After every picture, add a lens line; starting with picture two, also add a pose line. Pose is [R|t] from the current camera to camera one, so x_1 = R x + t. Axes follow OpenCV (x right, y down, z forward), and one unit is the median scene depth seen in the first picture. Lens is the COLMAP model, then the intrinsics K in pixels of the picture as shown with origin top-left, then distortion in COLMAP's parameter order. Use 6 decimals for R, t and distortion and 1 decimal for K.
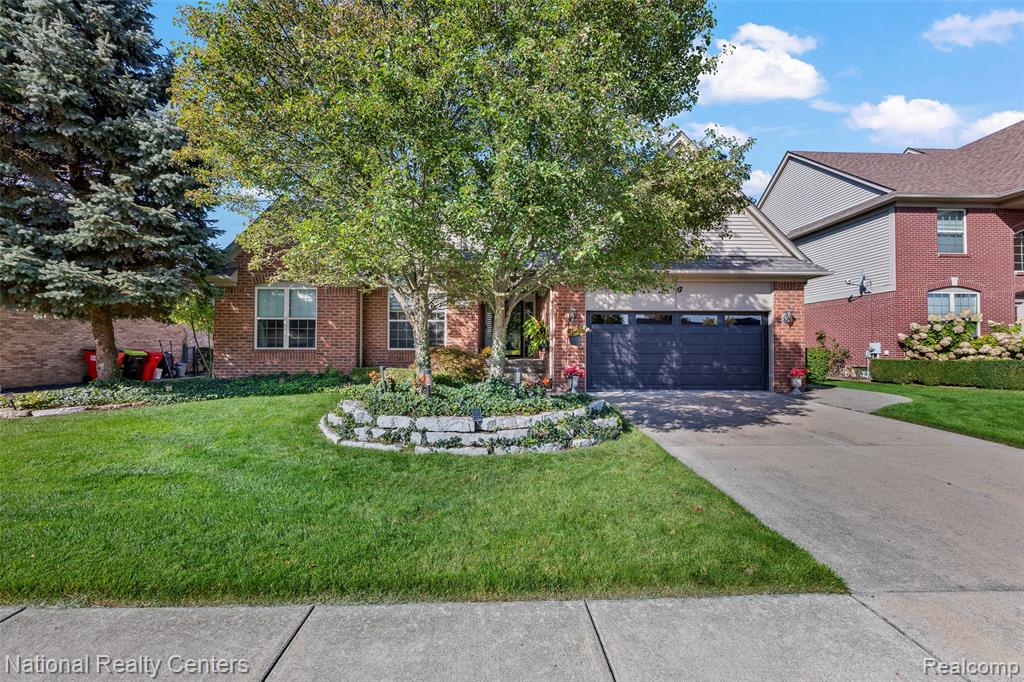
lens RADIAL K [[412.9, 0, 513.5], [0, 412.9, 345.1], [0, 0, 1]] dist [-0.001692, -0.000323]
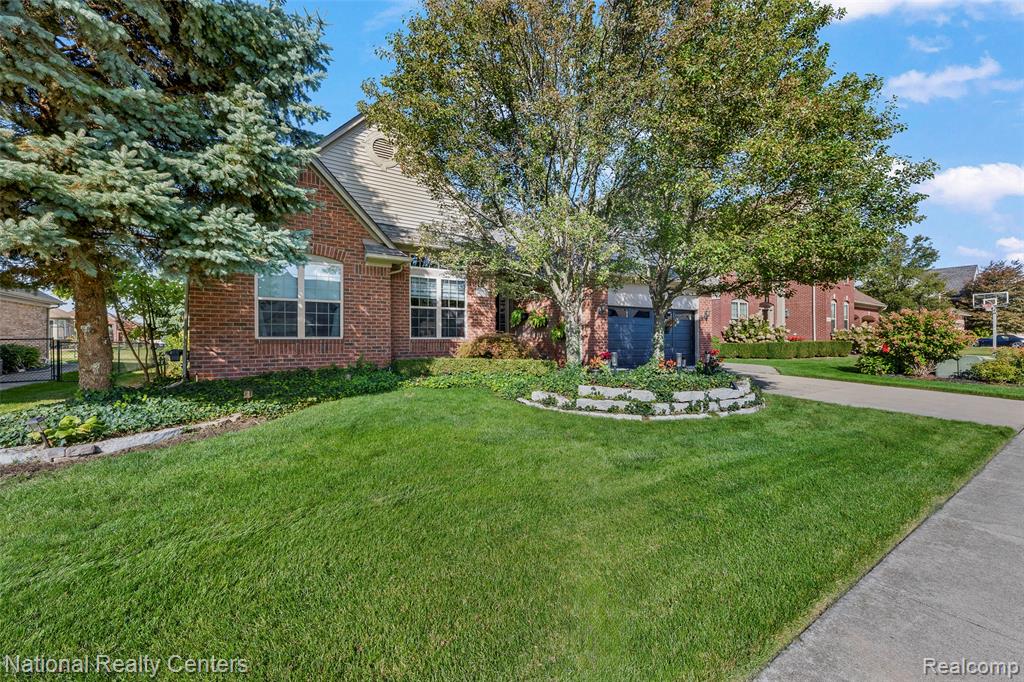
lens RADIAL K [[409.3, 0, 518.8], [0, 409.3, 338.6], [0, 0, 1]] dist [-0.000334, -0.000072]
pose [[0.843439, -0.005852, 0.537193, -0.671538], [0.000113, 0.999943, 0.010716, 0.001038], [-0.537225, -0.008978, 0.843391, 0.121665]]
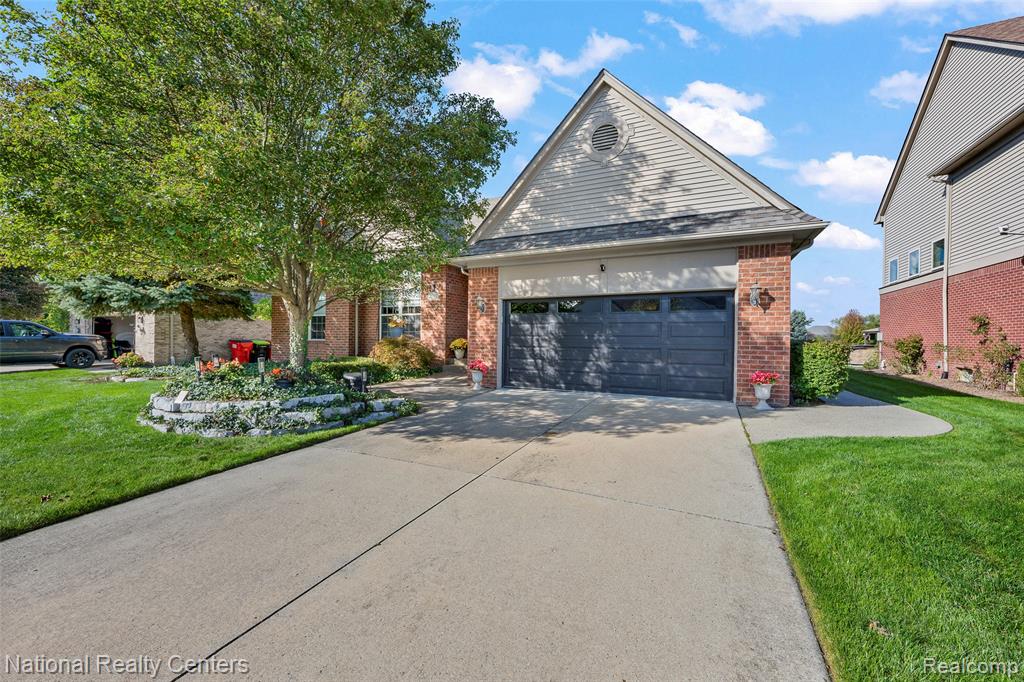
lens RADIAL K [[415.0, 0, 512.0], [0, 415.0, 341.0], [0, 0, 1]] dist [-0.008451, -0.000153]
pose [[0.882909, 0.005315, -0.469513, 0.613761], [-0.001697, 0.999966, 0.008129, 0.000584], [0.469540, -0.006381, 0.882888, 0.204327]]
